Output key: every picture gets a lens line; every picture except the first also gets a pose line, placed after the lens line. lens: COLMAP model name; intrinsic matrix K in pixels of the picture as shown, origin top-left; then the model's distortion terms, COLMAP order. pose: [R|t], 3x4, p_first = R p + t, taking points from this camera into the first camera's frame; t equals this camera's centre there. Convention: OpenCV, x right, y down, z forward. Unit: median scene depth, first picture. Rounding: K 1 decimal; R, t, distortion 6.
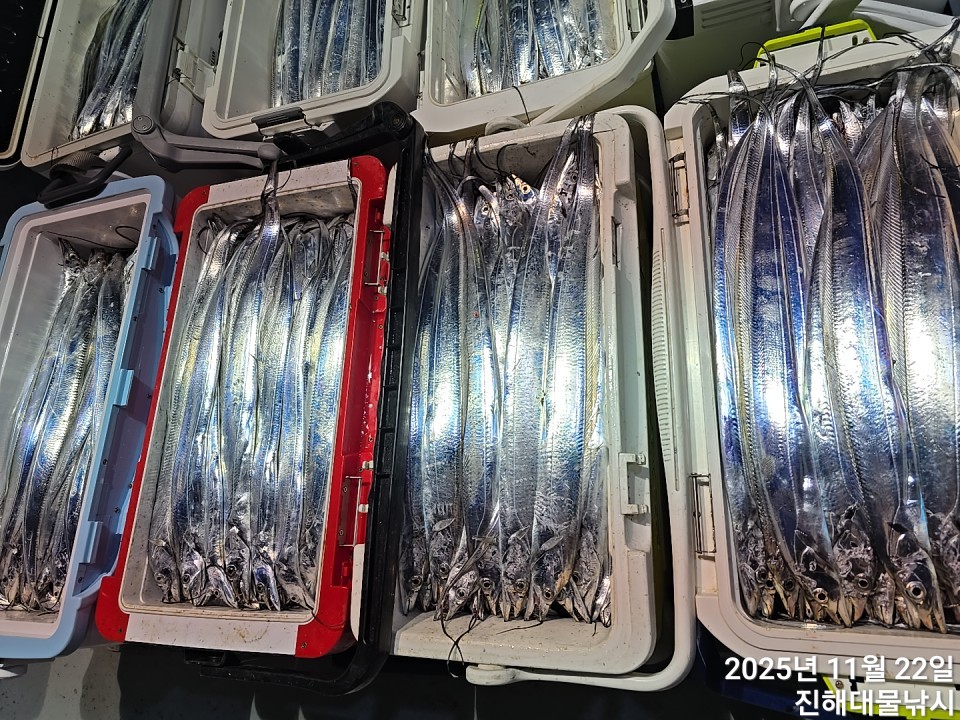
lens RADIAL K [[642.4, 0, 484.2], [0, 642.4, 353.2], [0, 0, 1]] dist [0.044474, -0.043997]
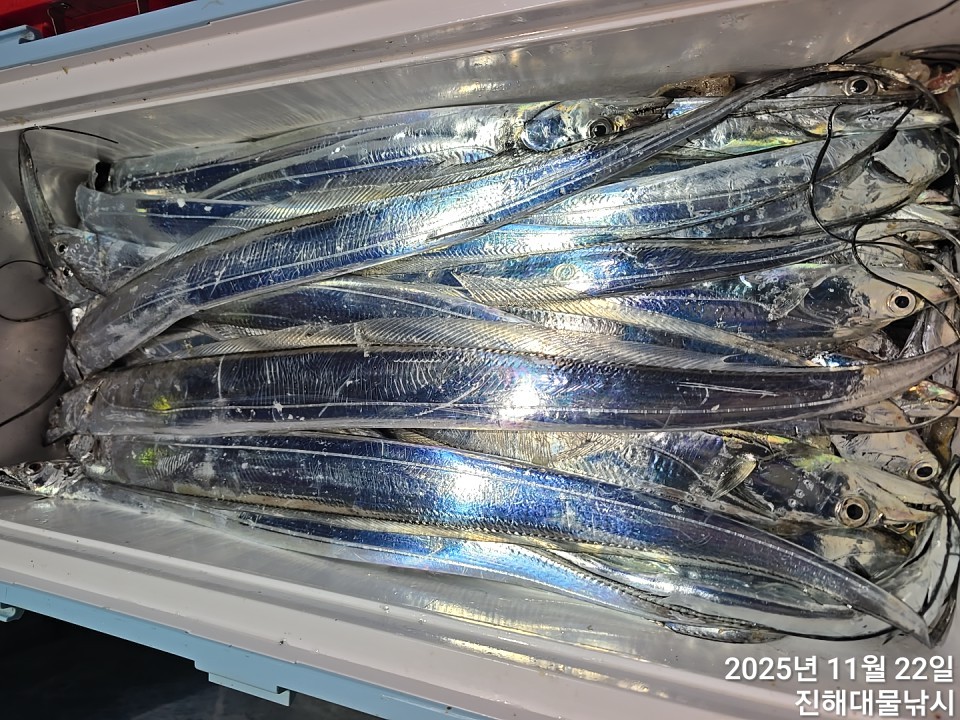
lens RADIAL K [[642.4, 0, 480.2], [0, 642.4, 357.3], [0, 0, 1]] dist [0.044474, -0.043997]
pose [[0.155658, -0.931747, 0.328052, -1.076820], [0.986163, 0.127401, -0.106075, 0.289934], [0.057041, 0.340024, 0.938685, 0.962019]]
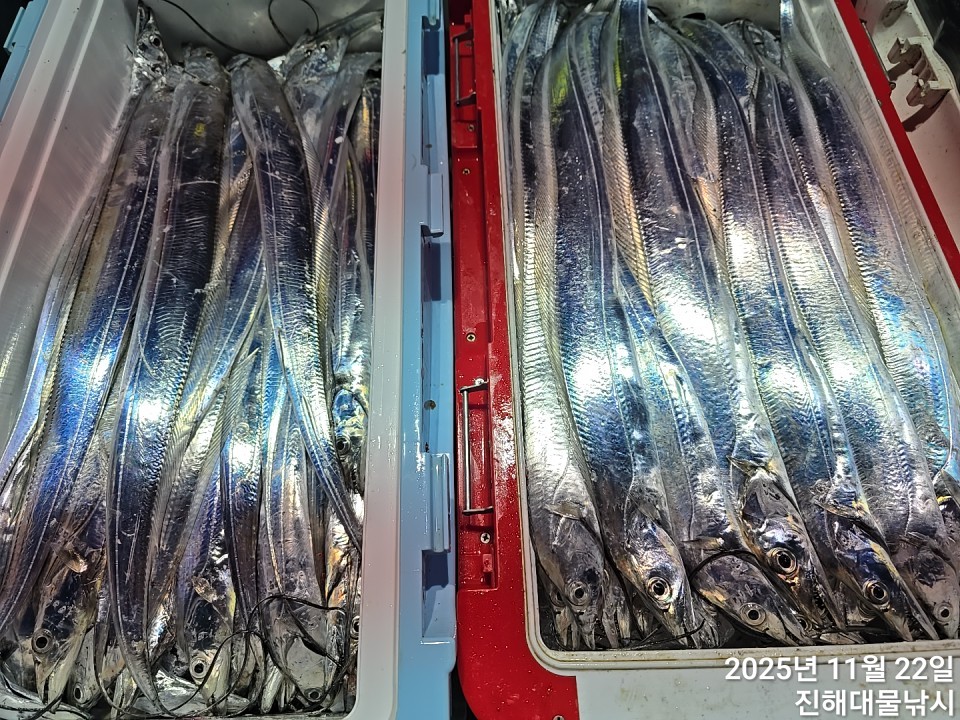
lens RADIAL K [[642.4, 0, 480.7], [0, 642.4, 355.9], [0, 0, 1]] dist [0.044474, -0.043997]
pose [[0.947313, 0.089658, 0.307506, -0.845256], [-0.041175, 0.986147, -0.160681, 0.312850], [-0.317652, 0.139554, 0.937881, 0.705790]]
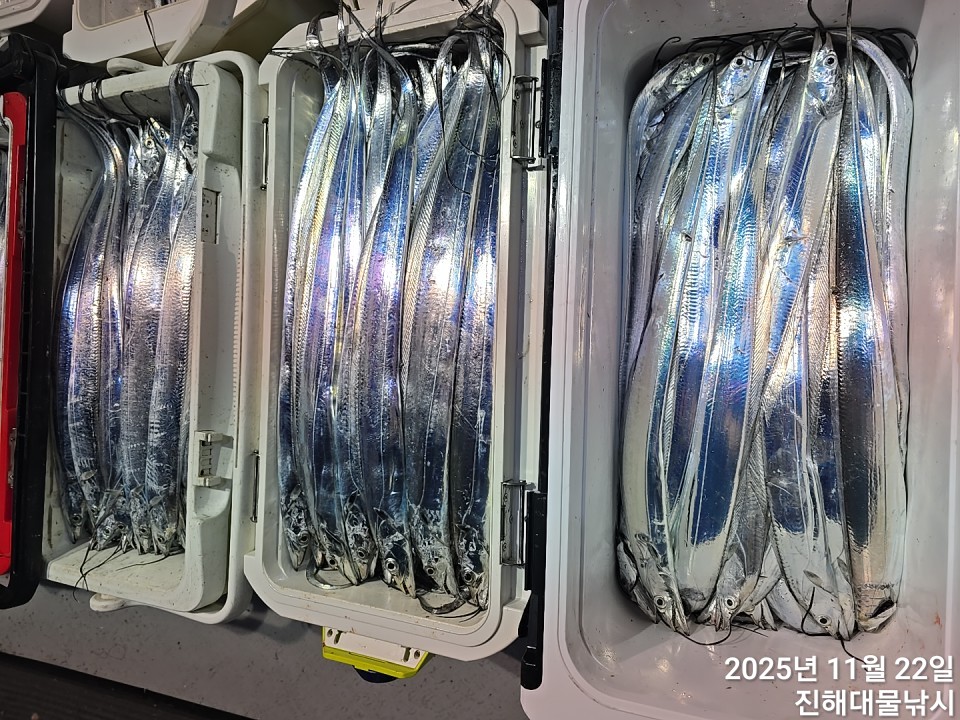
lens RADIAL K [[642.4, 0, 493.4], [0, 642.4, 357.5], [0, 0, 1]] dist [0.044474, -0.043997]
pose [[0.998997, -0.001586, -0.044750, 0.721242], [0.015031, 0.953263, 0.301769, -0.272227], [0.042180, -0.302139, 0.952330, 0.008937]]
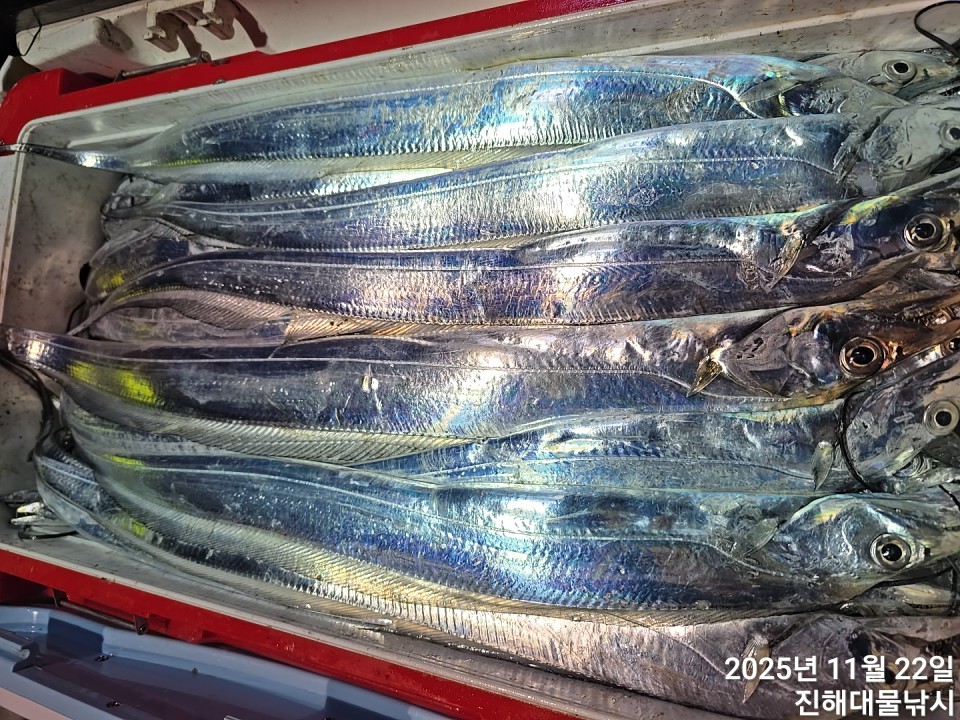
lens RADIAL K [[655.2, 0, 486.2], [0, 655.2, 360.1], [0, 0, 1]] dist [0.021434, -0.022931]
pose [[0.190082, -0.908160, 0.372981, -0.613108], [0.978507, 0.144309, -0.147303, 0.238196], [0.079950, 0.392964, 0.916072, 0.801695]]
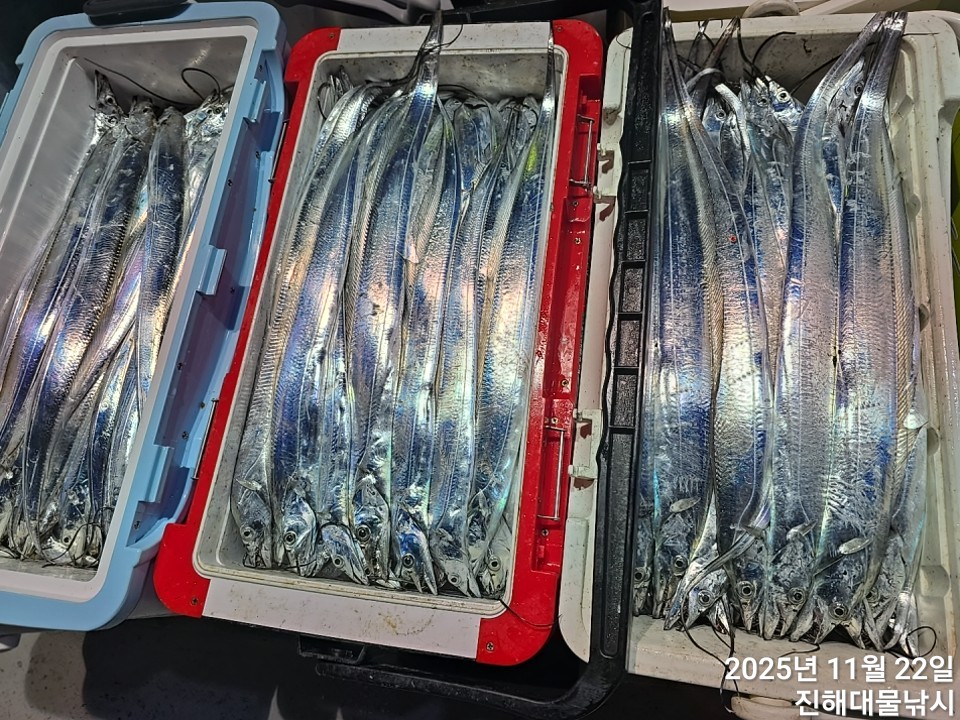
lens RADIAL K [[642.4, 0, 486.7], [0, 642.4, 357.8], [0, 0, 1]] dist [0.044474, -0.043997]
pose [[0.981781, 0.137019, 0.131648, -0.427163], [-0.140634, 0.989888, 0.018518, 0.119161], [-0.127779, -0.036695, 0.991124, 0.299157]]
